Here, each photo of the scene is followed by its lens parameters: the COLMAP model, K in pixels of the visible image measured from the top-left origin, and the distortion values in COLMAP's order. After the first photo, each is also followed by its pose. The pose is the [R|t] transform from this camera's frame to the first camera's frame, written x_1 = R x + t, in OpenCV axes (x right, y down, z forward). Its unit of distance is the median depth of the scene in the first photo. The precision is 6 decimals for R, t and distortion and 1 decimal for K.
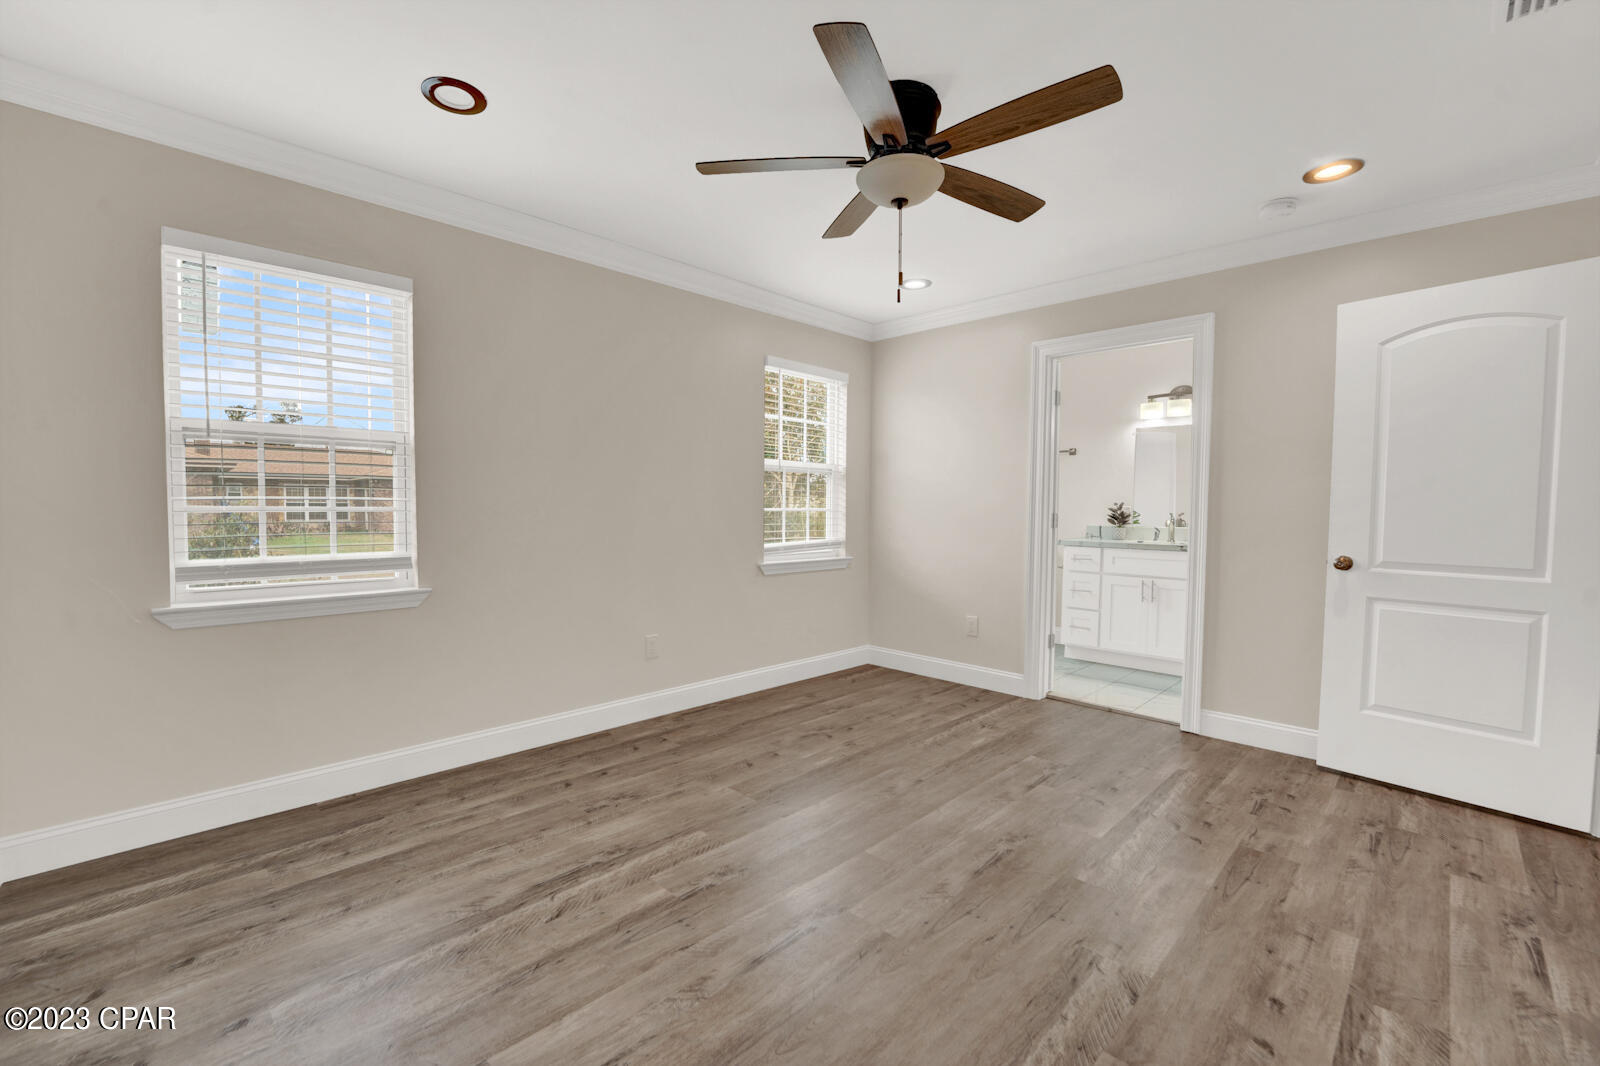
lens RADIAL K [[670.0, 0, 809.5], [0, 670.0, 535.7], [0, 0, 1]] dist [-0.028332, 0.004839]
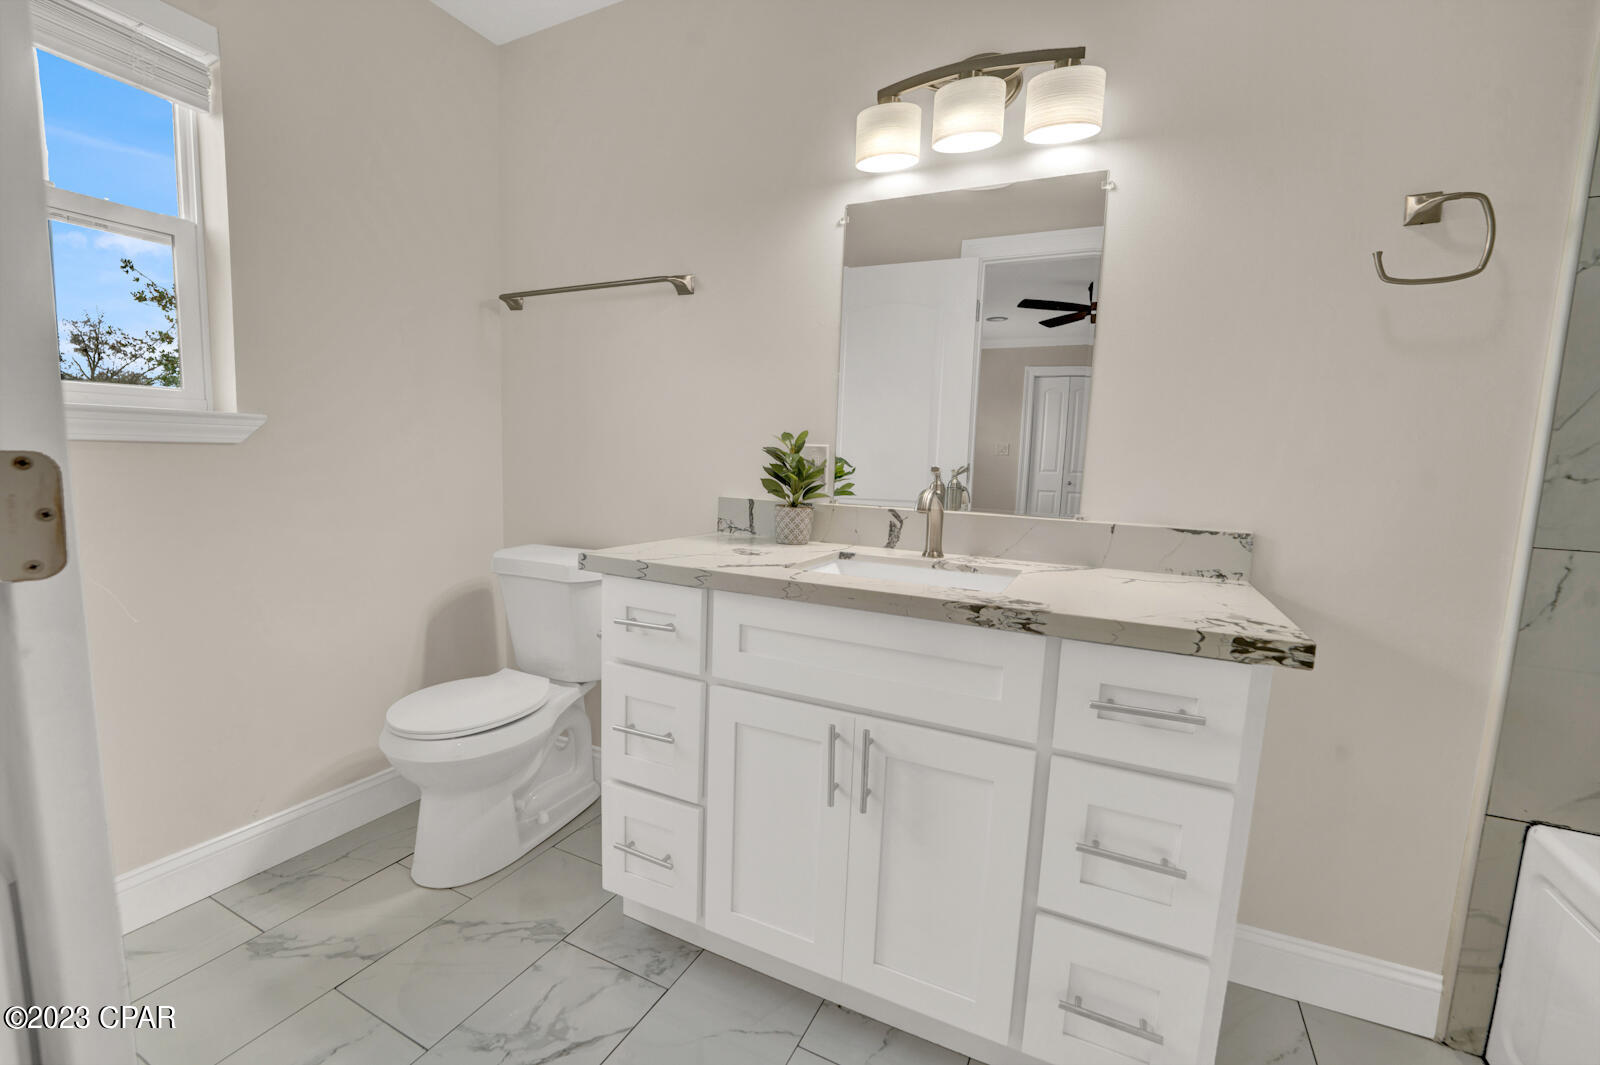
lens RADIAL K [[670.0, 0, 800.9], [0, 670.0, 534.3], [0, 0, 1]] dist [-0.028332, 0.004839]
pose [[0.952656, -0.012679, 0.303787, 0.556349], [-0.012918, 0.996540, 0.082104, -0.039863], [-0.303776, -0.082141, 0.949196, 1.030842]]
